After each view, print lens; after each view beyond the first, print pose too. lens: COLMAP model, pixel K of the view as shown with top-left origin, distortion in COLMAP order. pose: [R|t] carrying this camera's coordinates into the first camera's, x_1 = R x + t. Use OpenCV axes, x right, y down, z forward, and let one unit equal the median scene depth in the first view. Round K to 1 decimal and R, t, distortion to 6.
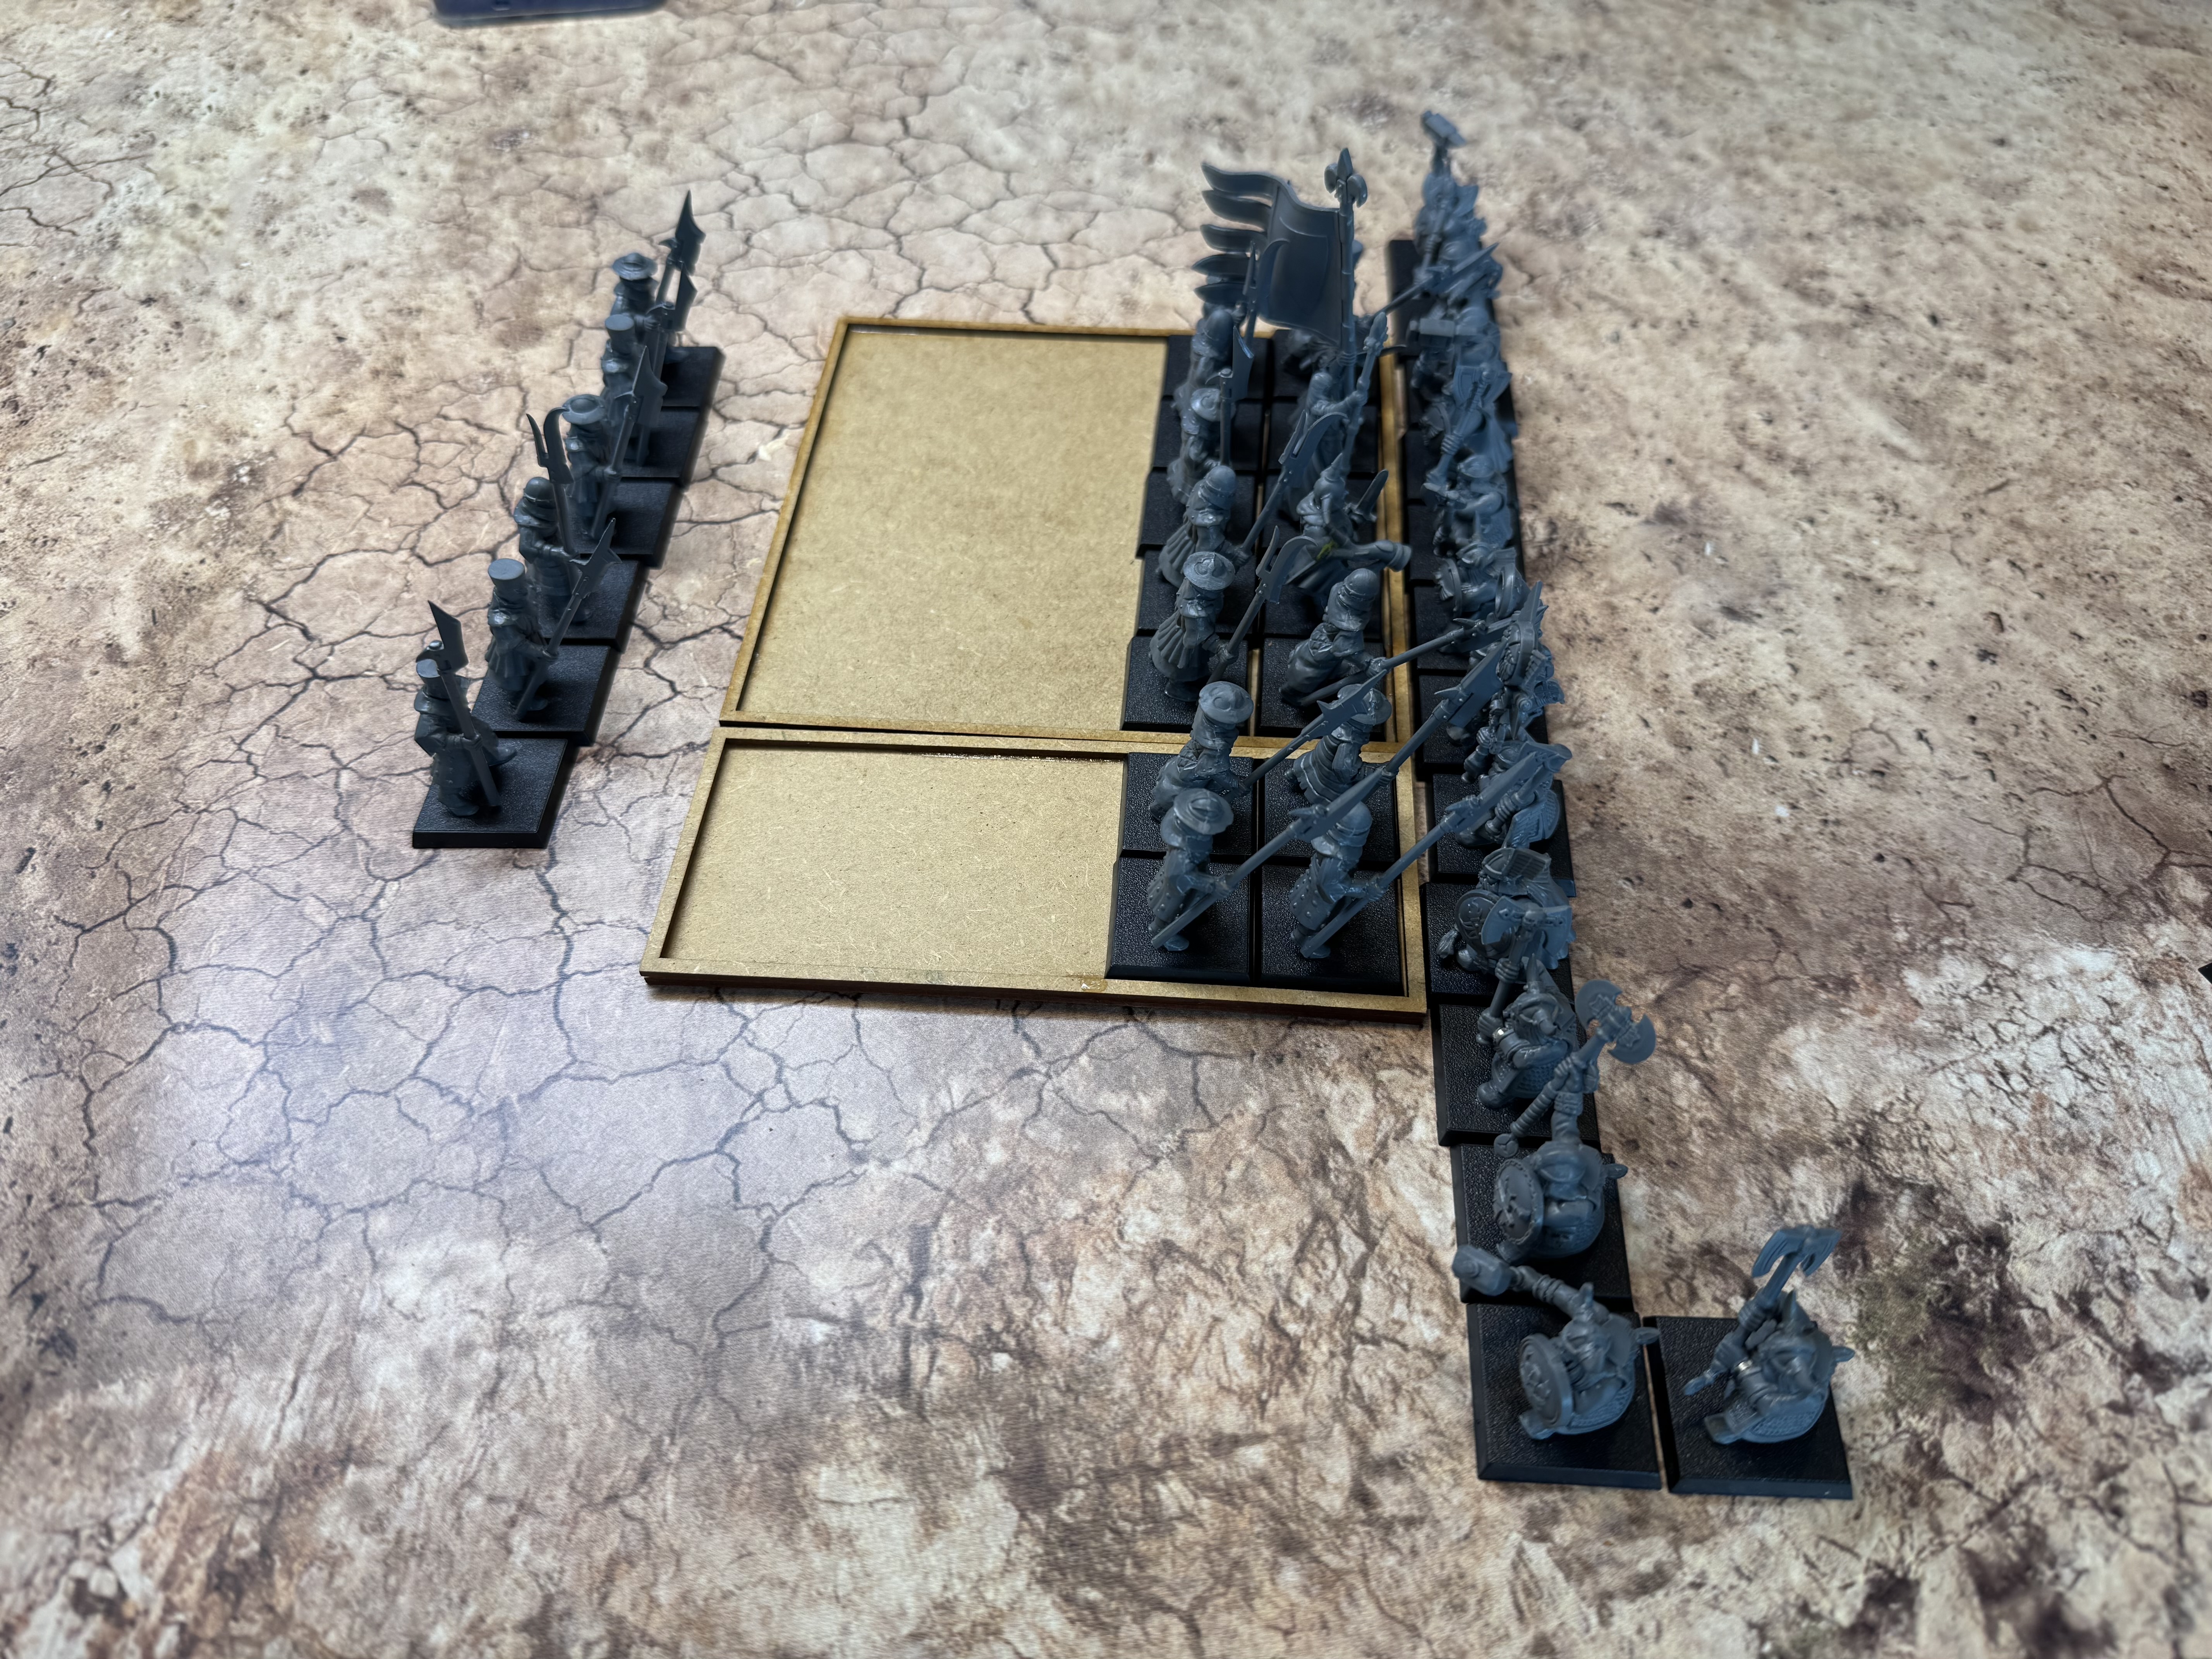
lens RADIAL K [[1623.9, 0, 1101.4], [0, 1623.9, 823.1], [0, 0, 1]] dist [-0.024001, -0.008402]
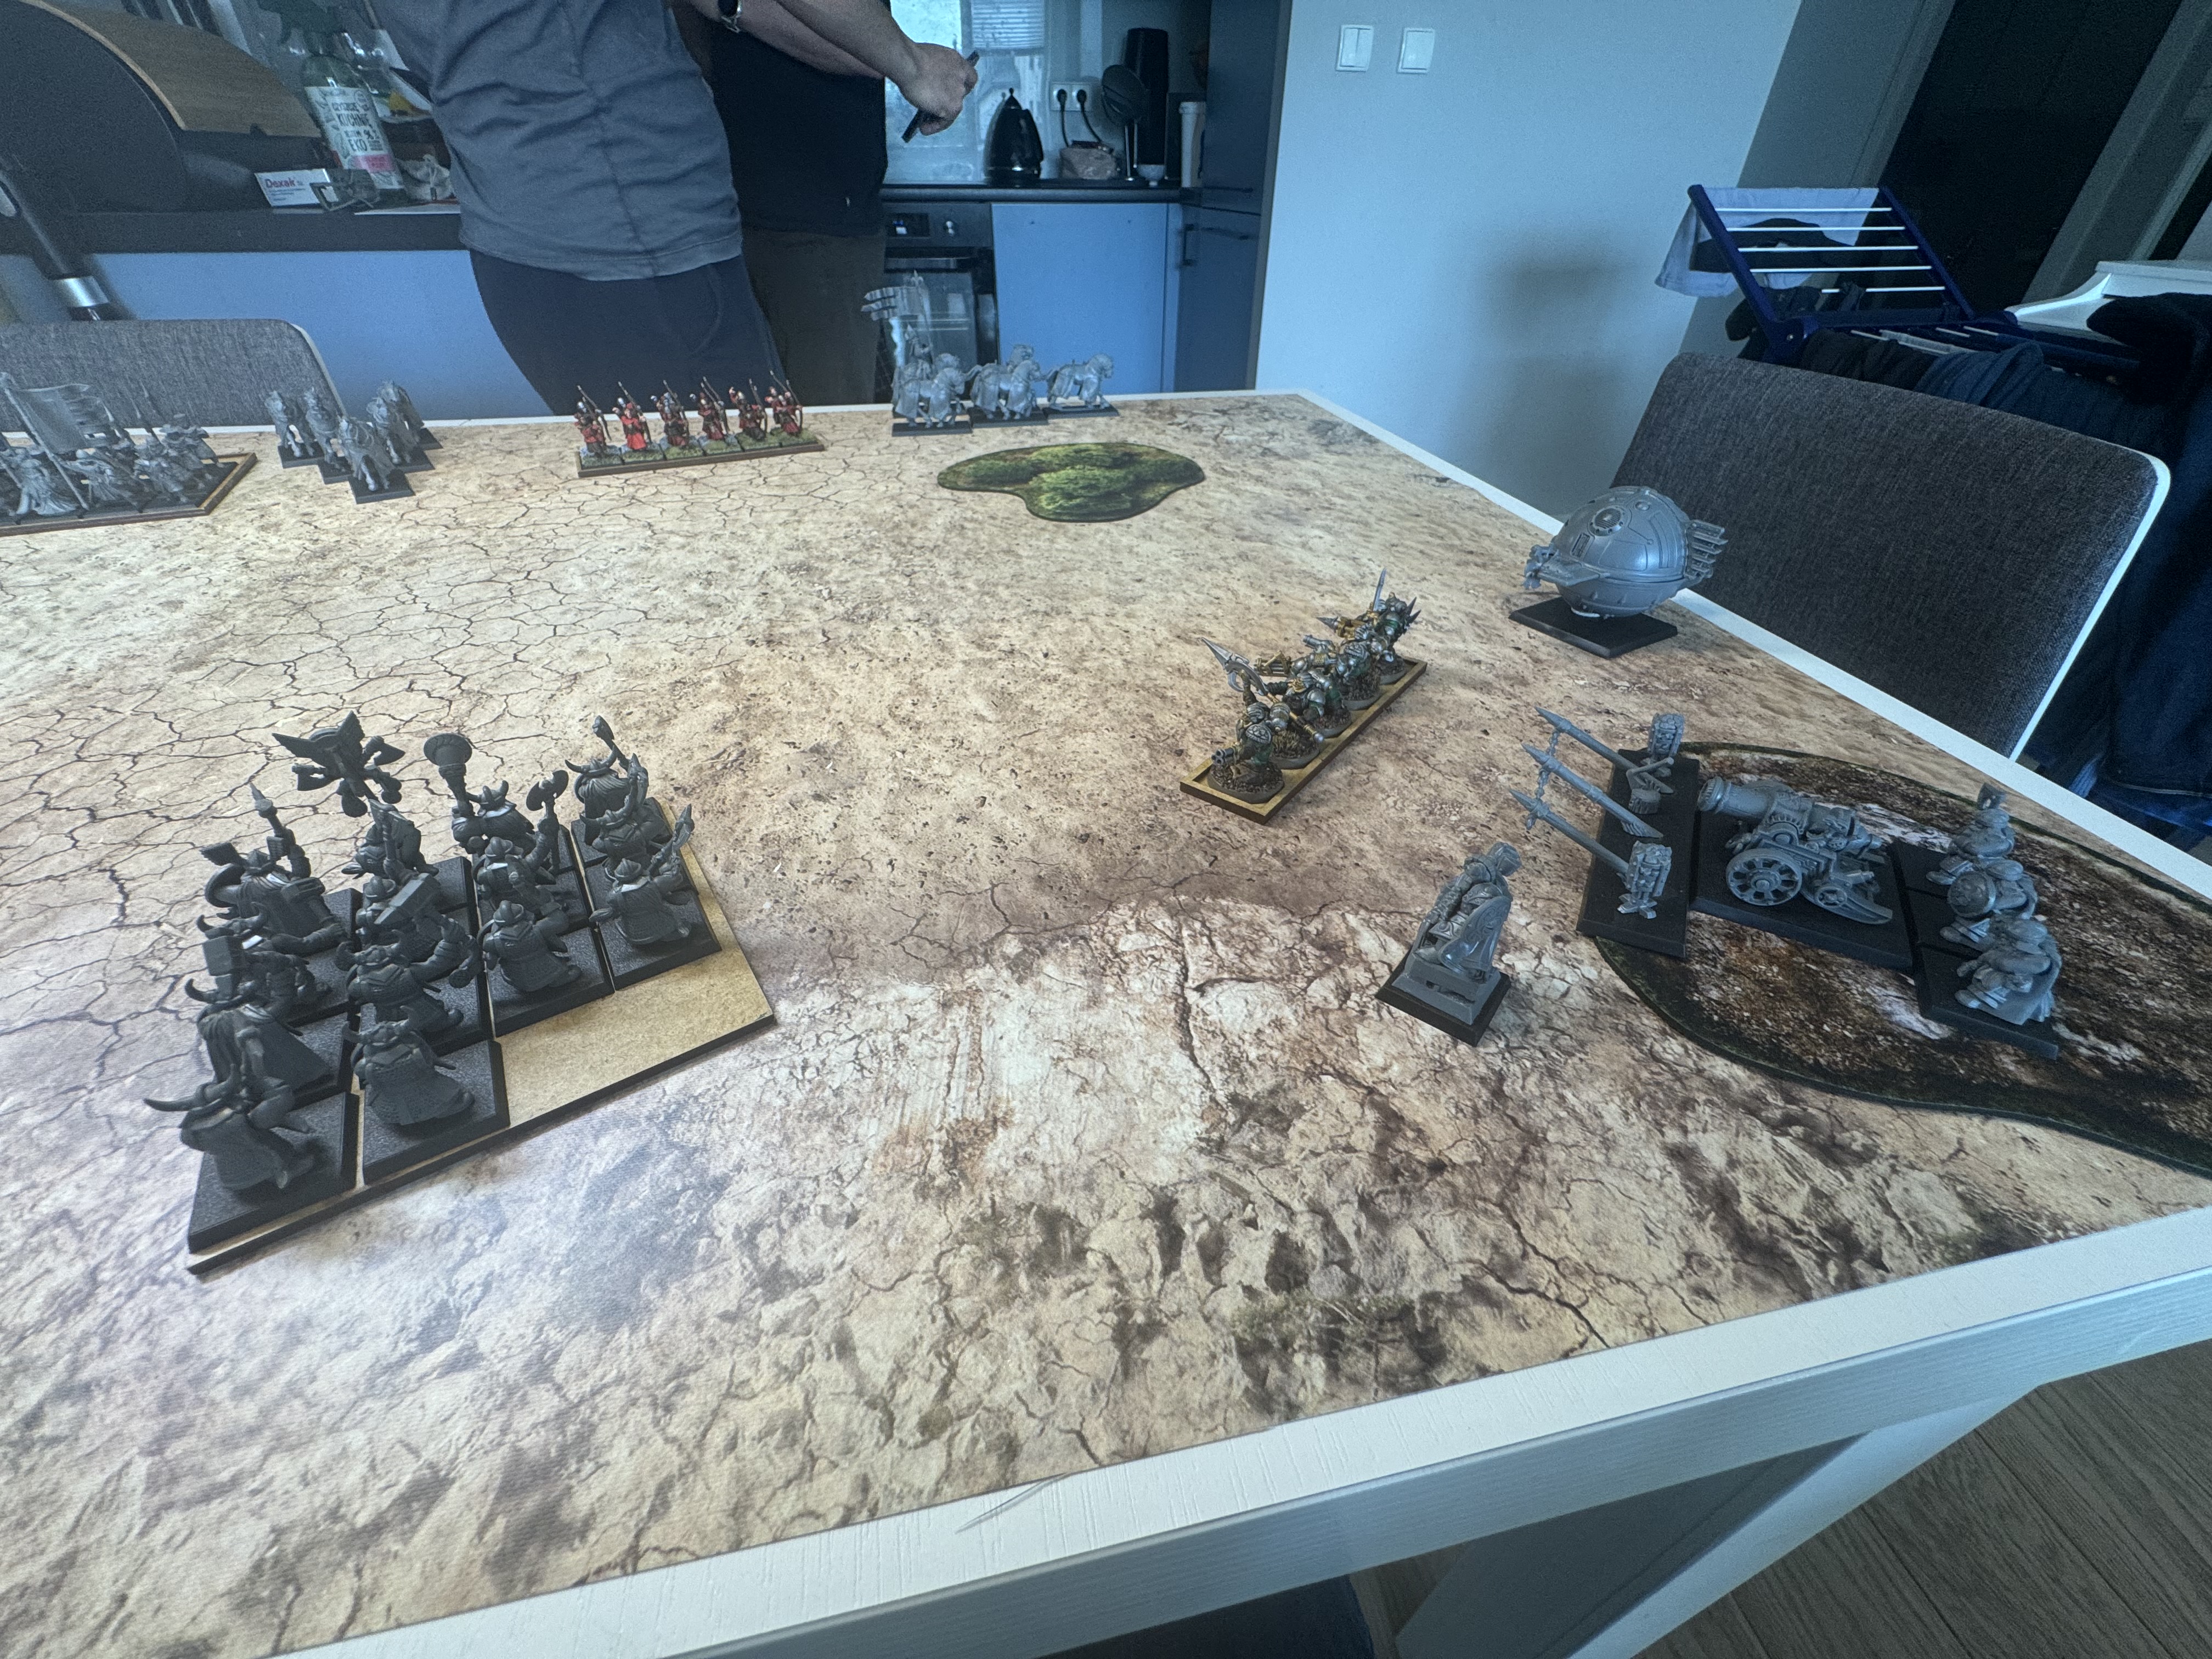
lens RADIAL K [[886.3, 0, 1108.9], [0, 886.3, 821.7], [0, 0, 1]] dist [-0.002326, -0.000032]
pose [[0.997858, -0.008648, 0.064841, 0.726839], [0.024952, 0.966599, -0.255076, 0.142451], [-0.060469, 0.256148, 0.964744, 0.173044]]
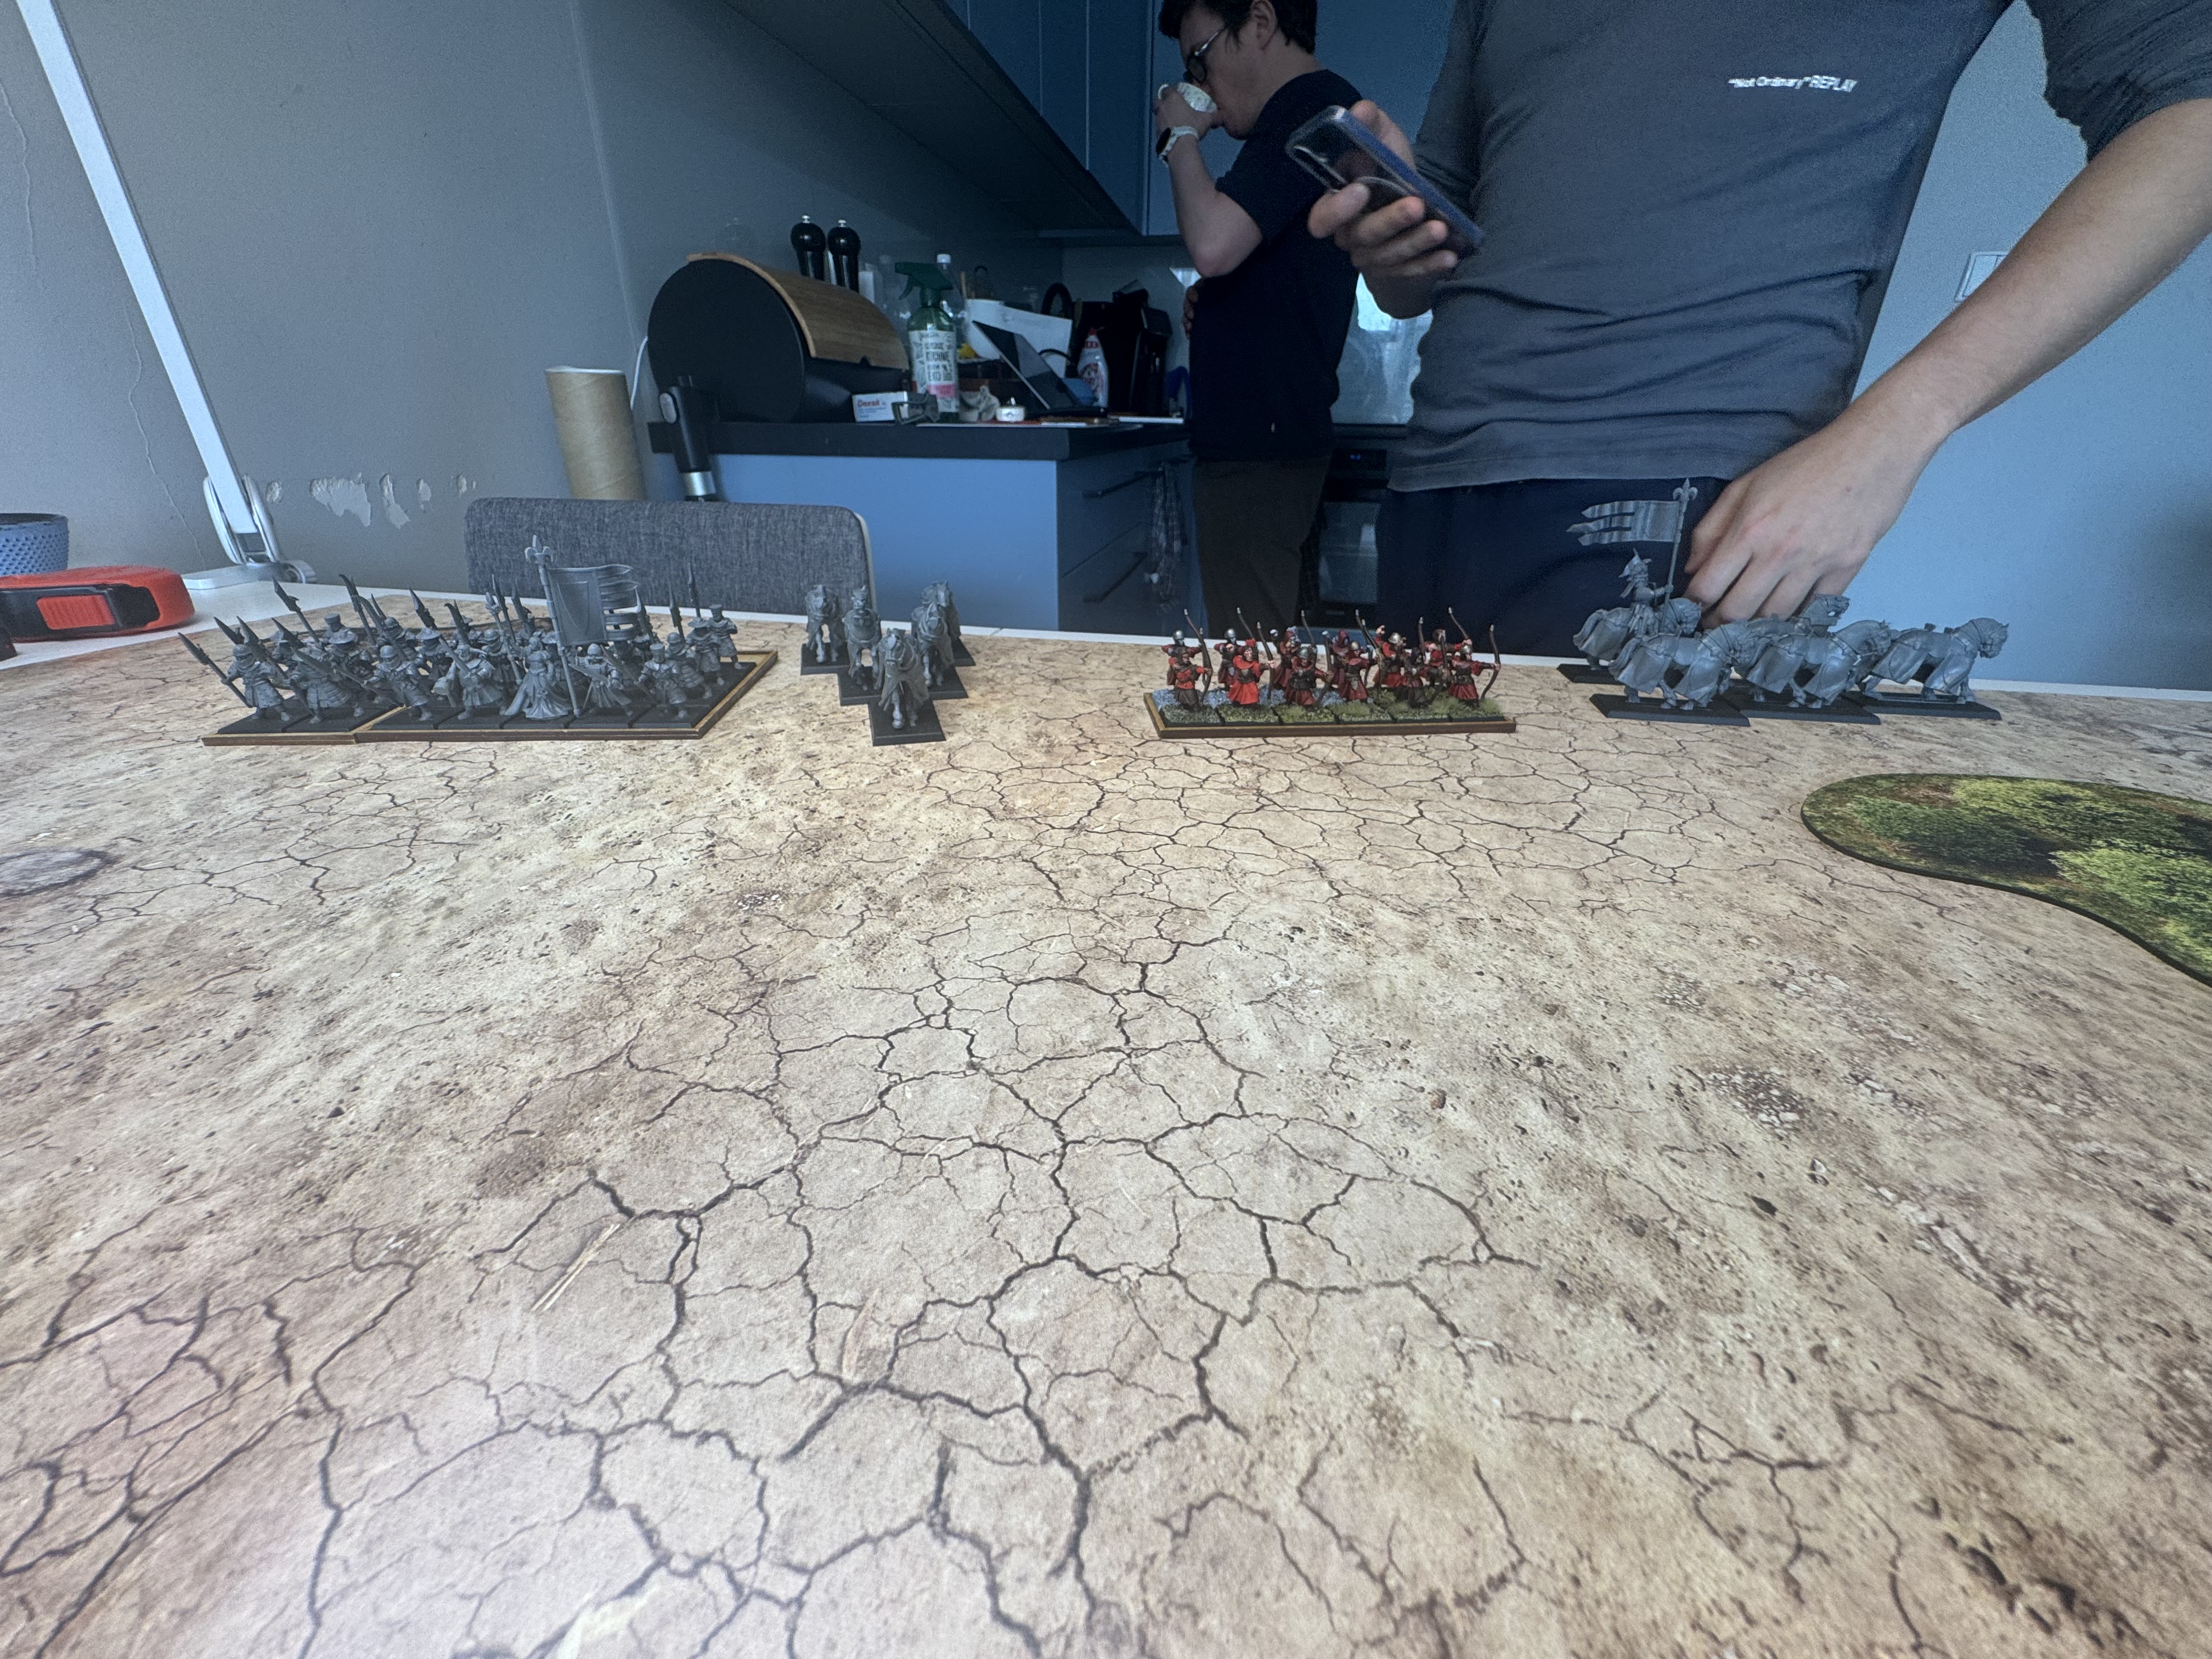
lens RADIAL K [[886.3, 0, 1108.9], [0, 886.3, 821.7], [0, 0, 1]] dist [-0.002326, -0.000032]
pose [[0.943892, 0.168107, -0.284267, -0.029947], [-0.277684, 0.869921, -0.407589, -0.502801], [0.178771, 0.463657, 0.867792, 0.899425]]
